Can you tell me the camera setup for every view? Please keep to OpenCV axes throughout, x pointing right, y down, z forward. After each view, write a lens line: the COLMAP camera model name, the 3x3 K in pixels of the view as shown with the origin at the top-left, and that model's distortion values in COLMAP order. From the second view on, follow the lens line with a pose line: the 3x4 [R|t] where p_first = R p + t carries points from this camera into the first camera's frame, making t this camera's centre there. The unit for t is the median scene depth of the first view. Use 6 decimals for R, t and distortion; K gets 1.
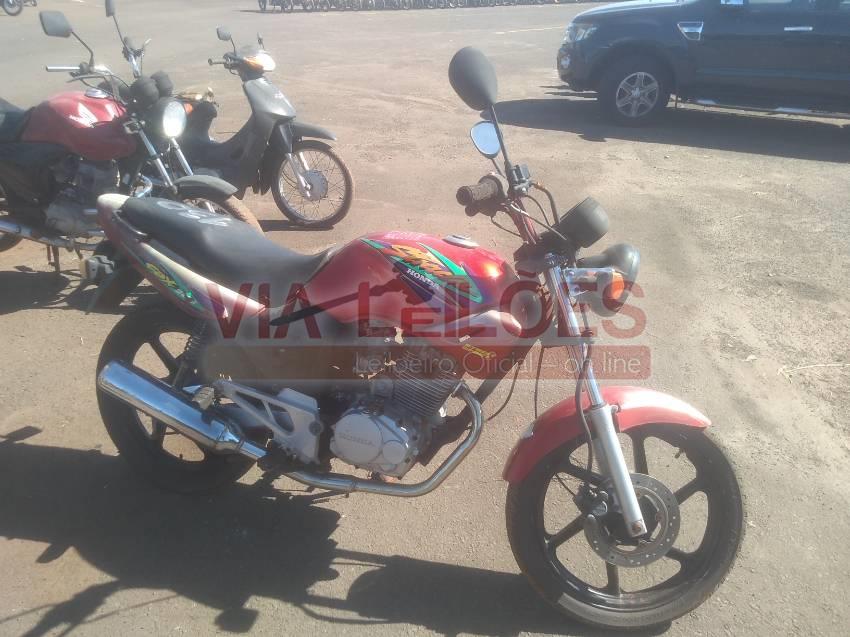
lens RADIAL K [[674.8, 0, 425.0], [0, 674.8, 318.5], [0, 0, 1]] dist [0.002071, -0.006715]
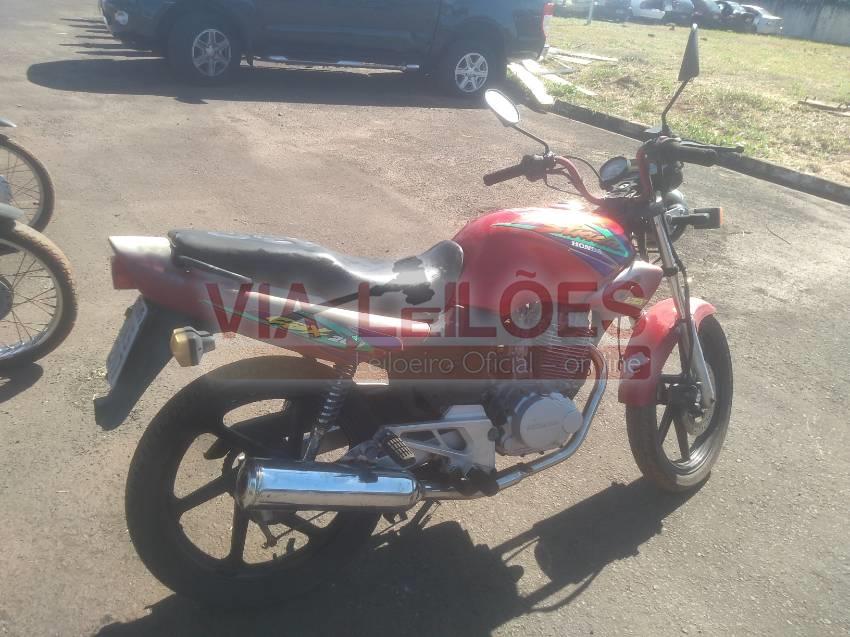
lens RADIAL K [[674.8, 0, 425.0], [0, 674.8, 318.5], [0, 0, 1]] dist [0.002071, -0.006715]
pose [[0.699668, -0.279403, 0.657570, -0.360852], [0.238523, 0.958905, 0.153648, -0.070251], [-0.673477, 0.049342, 0.737560, 0.166594]]
